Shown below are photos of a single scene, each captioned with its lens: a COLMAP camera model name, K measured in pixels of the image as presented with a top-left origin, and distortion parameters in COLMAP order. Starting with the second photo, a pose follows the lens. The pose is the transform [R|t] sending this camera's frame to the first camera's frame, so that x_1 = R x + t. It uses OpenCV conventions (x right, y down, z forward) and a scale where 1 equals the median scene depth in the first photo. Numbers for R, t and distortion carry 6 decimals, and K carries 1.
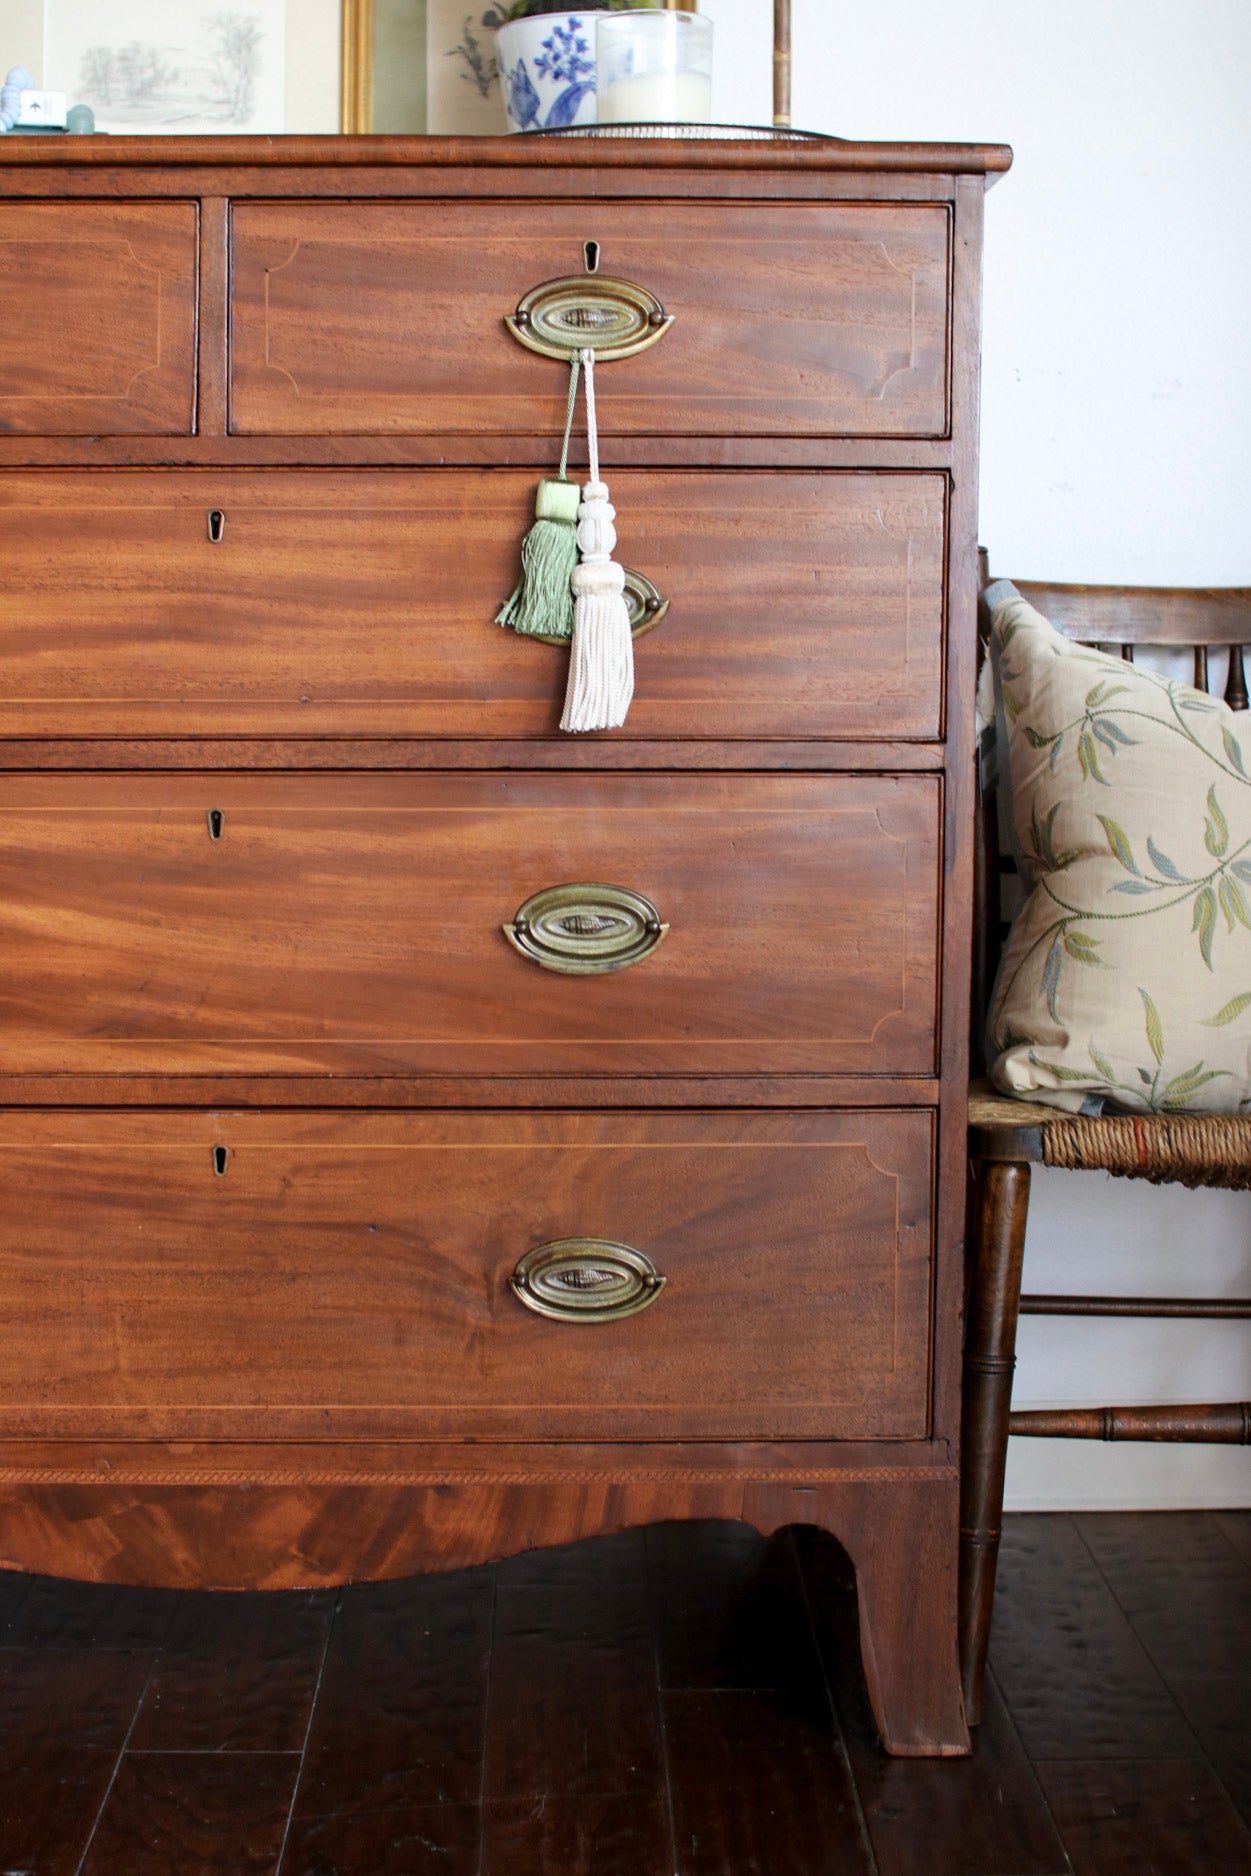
lens RADIAL K [[2671.2, 0, 625.5], [0, 2671.2, 938.0], [0, 0, 1]] dist [-0.178622, 0.256557]
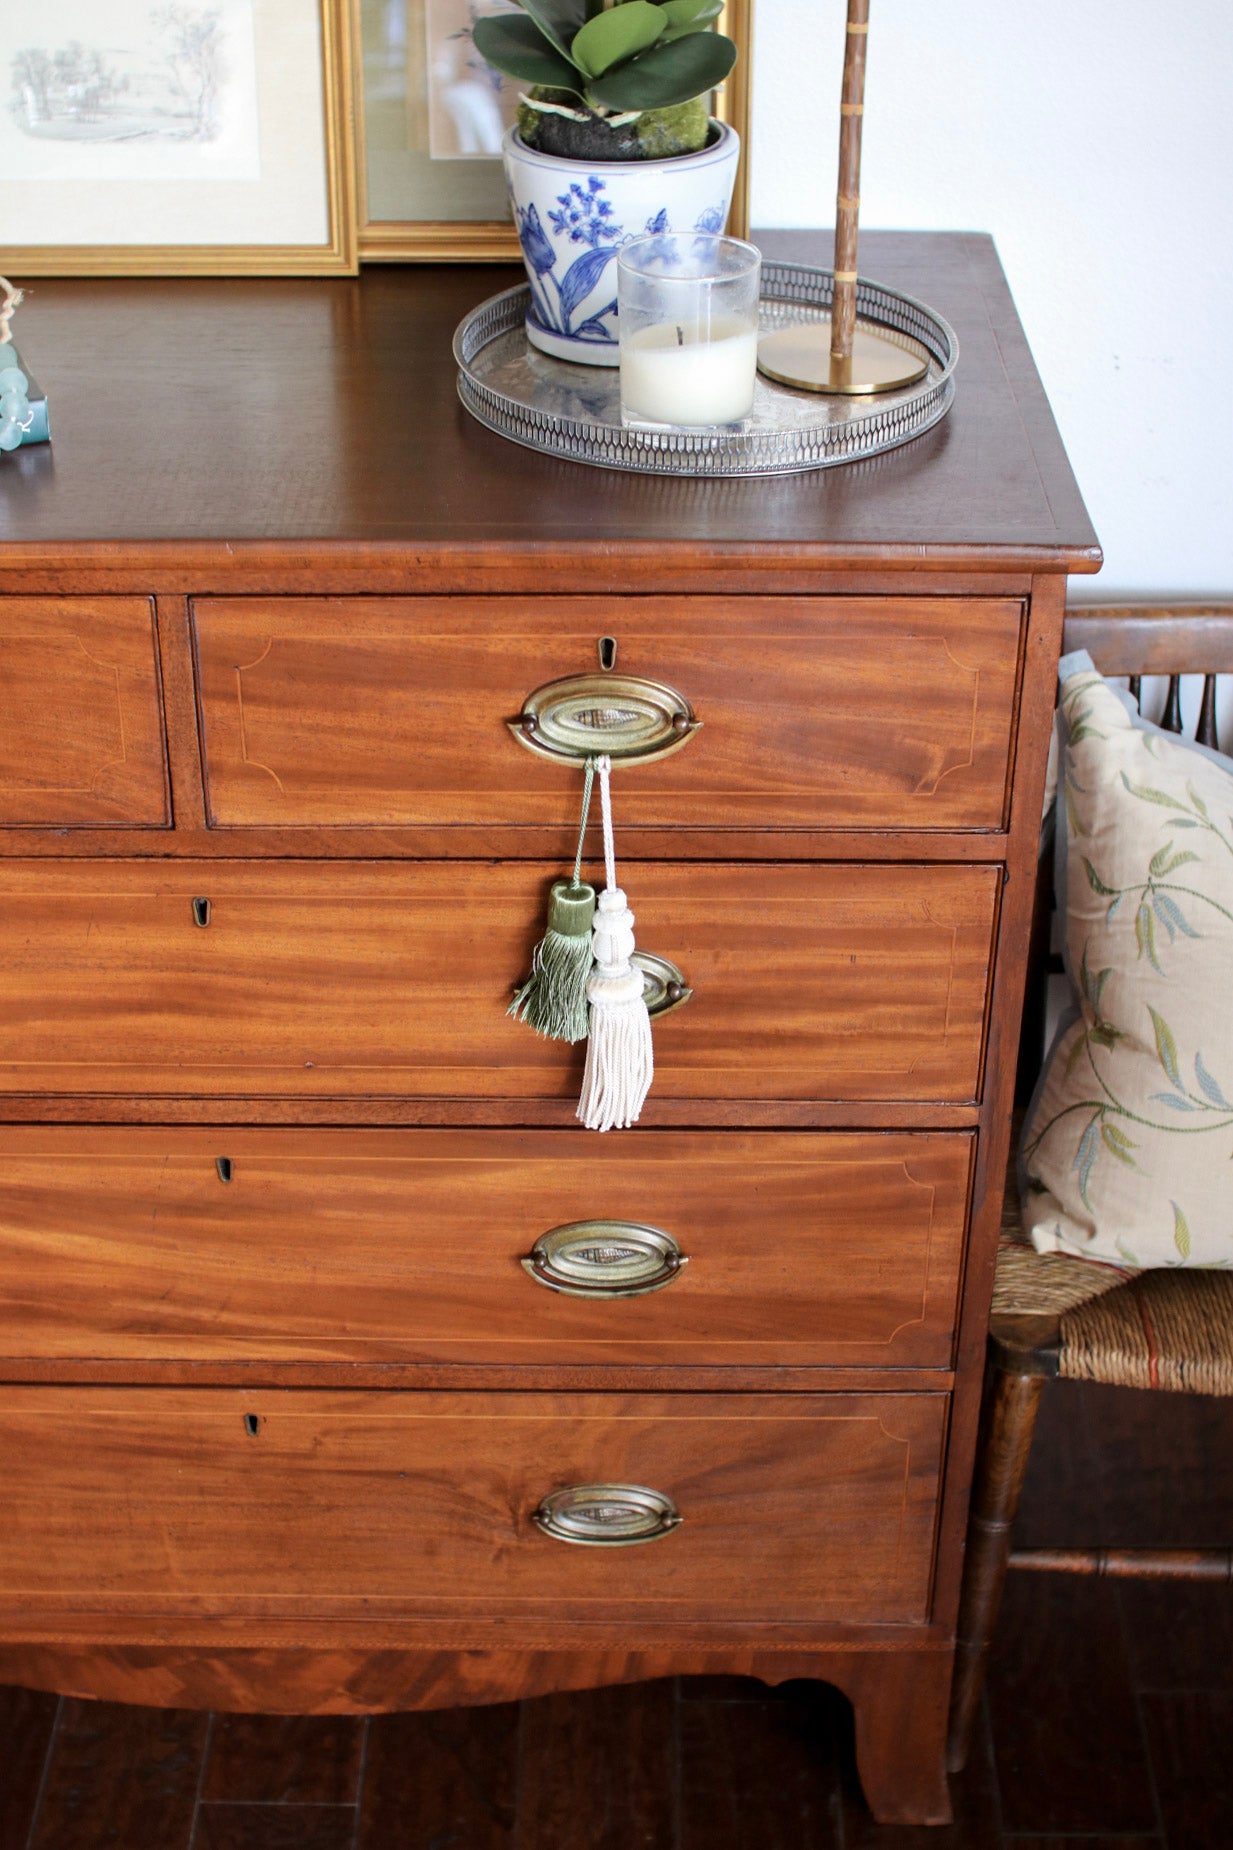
lens RADIAL K [[2674.1, 0, 616.5], [0, 2674.1, 925.0], [0, 0, 1]] dist [-0.185196, 0.280203]
pose [[0.999257, 0.017448, -0.034369, 0.021306], [-0.000466, 0.897085, 0.441858, -0.550607], [0.038541, -0.441514, 0.896426, 0.168290]]
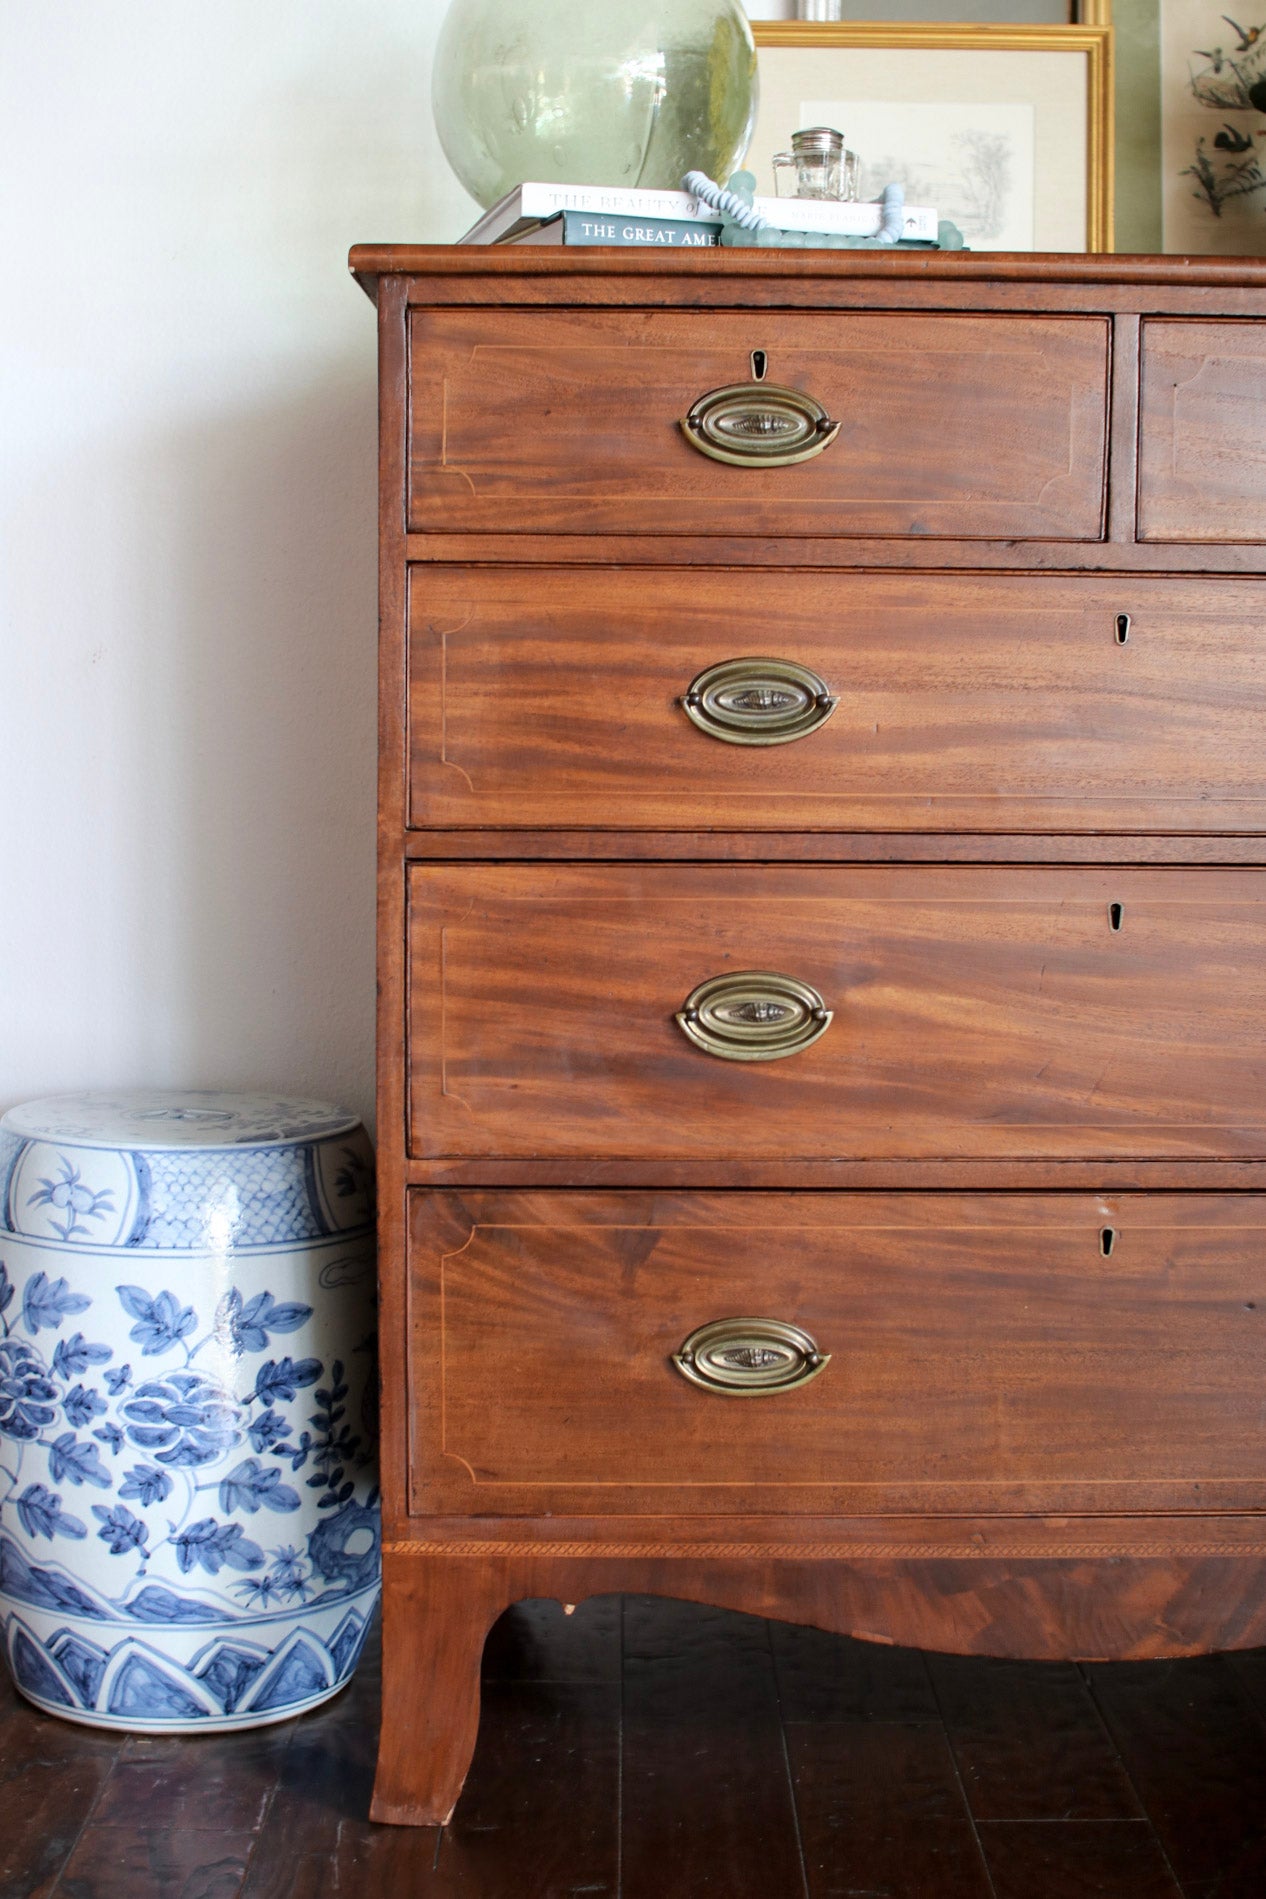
lens RADIAL K [[2677.7, 0, 633.0], [0, 2677.7, 949.5], [0, 0, 1]] dist [-0.184845, 0.267197]
pose [[0.999691, 0.004134, -0.024504, -0.314112], [-0.004873, 0.999532, -0.030184, 0.002213], [0.024368, 0.030294, 0.999244, -0.039623]]
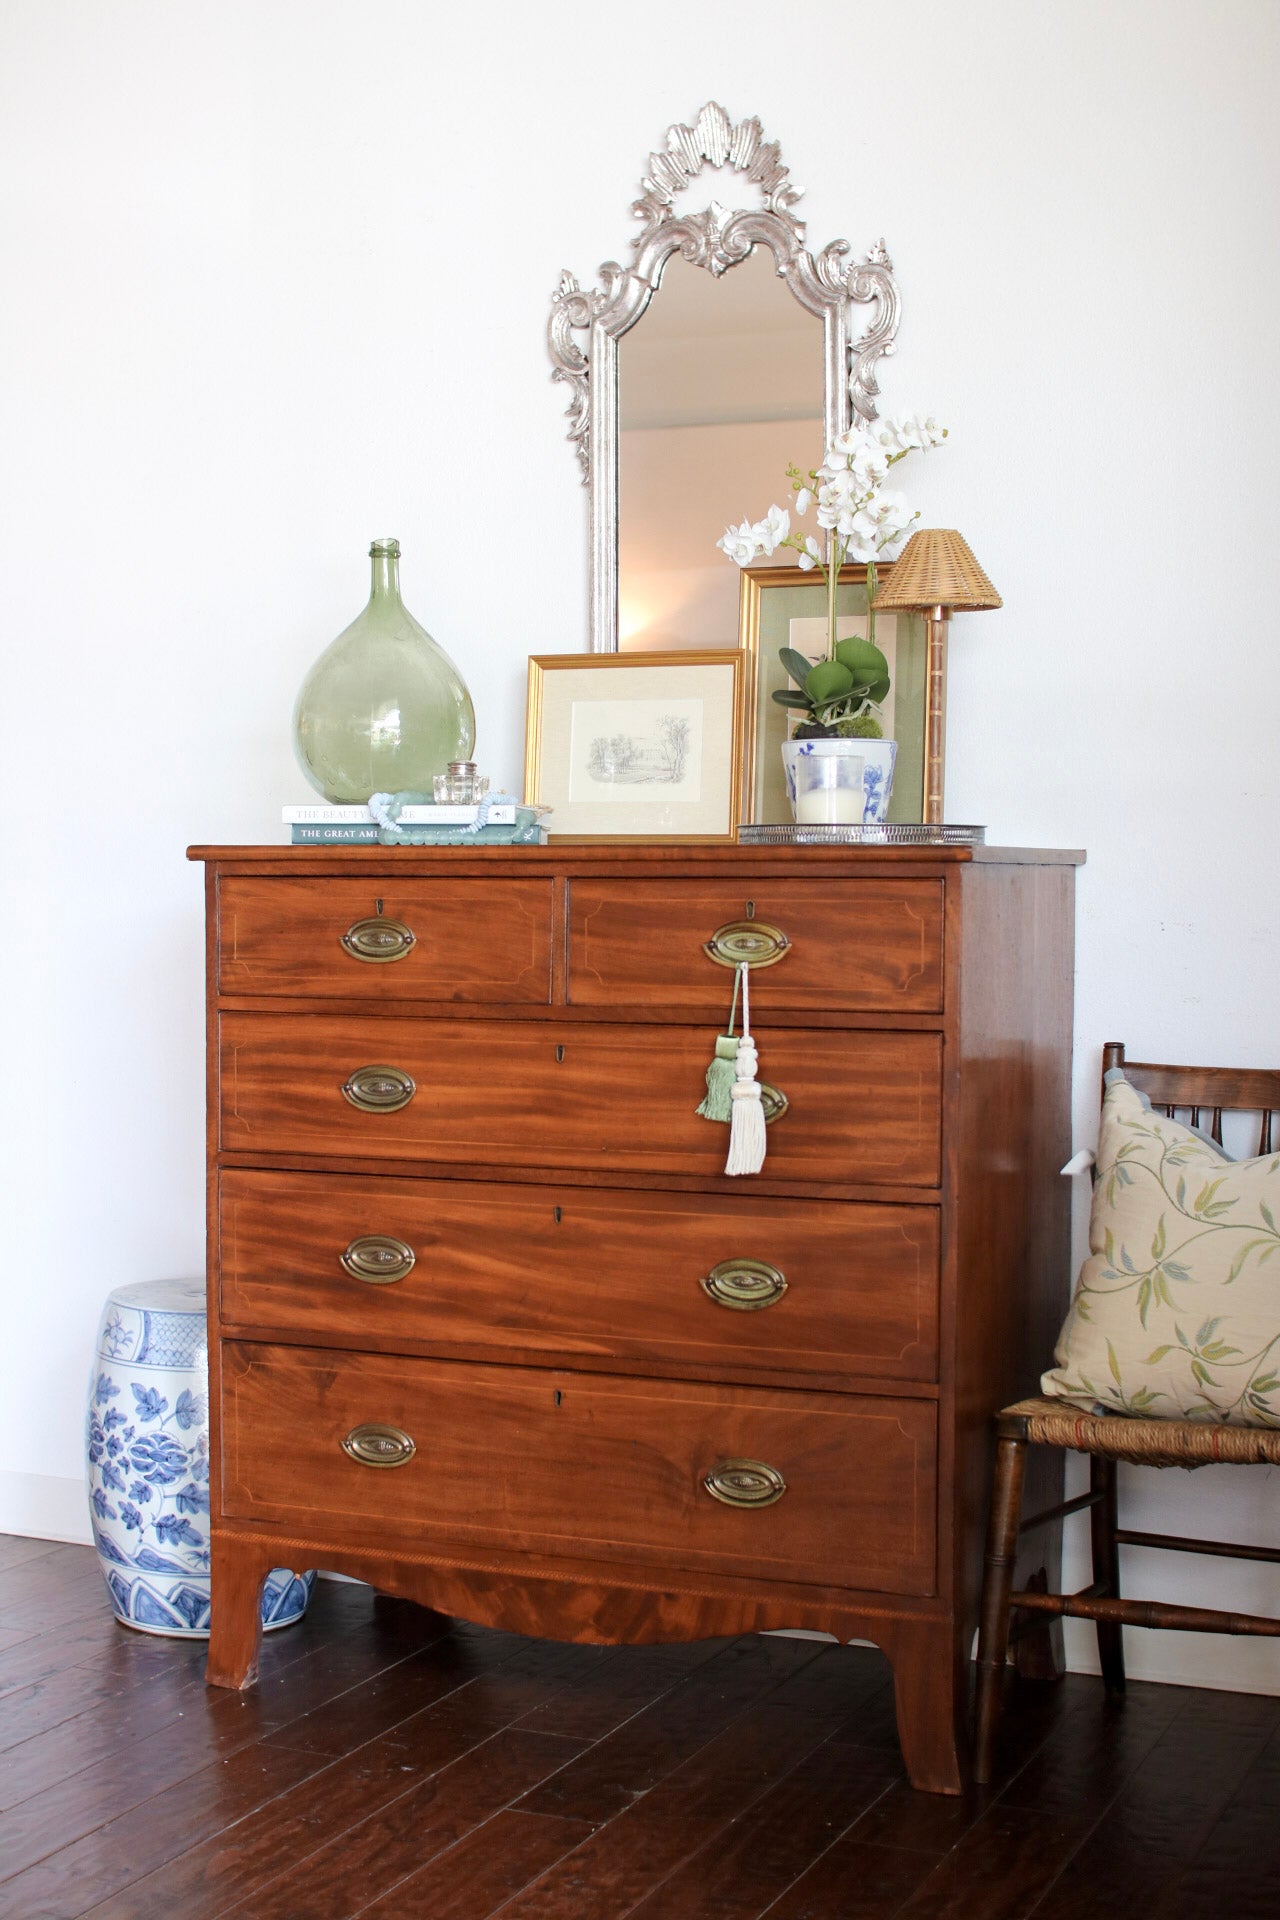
lens RADIAL K [[2673.7, 0, 640.0], [0, 2673.7, 960.0], [0, 0, 1]] dist [-0.165304, 0.160522]
pose [[0.905154, 0.011911, -0.424918, 0.673355], [-0.048714, 0.995928, -0.075854, -0.080238], [0.422284, 0.089359, 0.902048, -0.650466]]
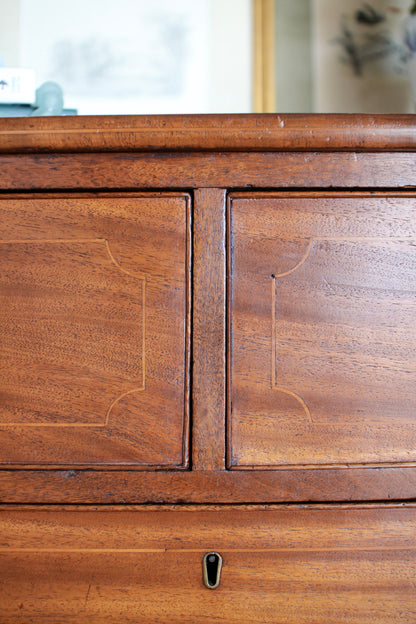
lens RADIAL K [[879.9, 0, 208.0], [0, 879.9, 312.0], [0, 0, 1]] dist [-0.184845, 0.267197]
pose [[0.999611, -0.010961, -0.025638, -0.145070], [0.009625, 0.998618, -0.051671, -0.220573], [0.026169, 0.051404, 0.998335, 0.699933]]
